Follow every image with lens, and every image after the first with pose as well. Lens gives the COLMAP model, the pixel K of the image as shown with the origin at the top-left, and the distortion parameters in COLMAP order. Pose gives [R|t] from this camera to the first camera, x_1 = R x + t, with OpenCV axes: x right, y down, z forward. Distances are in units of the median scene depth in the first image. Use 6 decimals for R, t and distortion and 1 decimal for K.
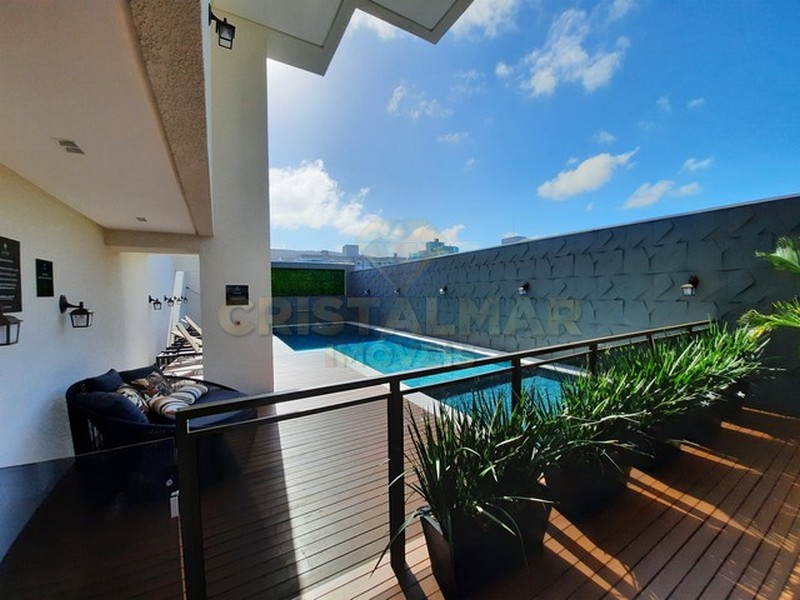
lens RADIAL K [[313.9, 0, 400.0], [0, 313.9, 300.0], [0, 0, 1]] dist [-0.000134, -0.000156]
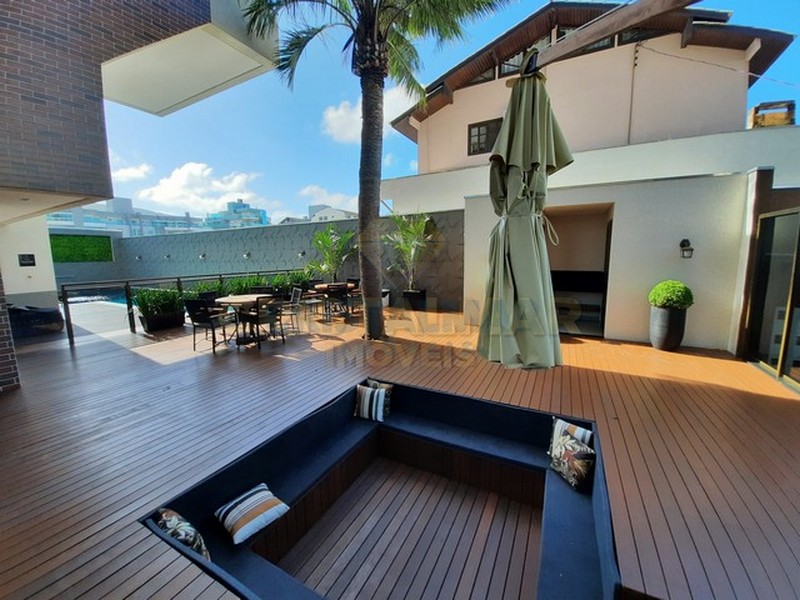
lens RADIAL K [[313.9, 0, 400.0], [0, 313.9, 300.0], [0, 0, 1]] dist [-0.000134, -0.000156]
pose [[0.850991, -0.075075, 0.519787, 0.099721], [0.016778, 0.993111, 0.115970, 0.010920], [-0.524913, -0.089969, 0.846388, -0.484576]]
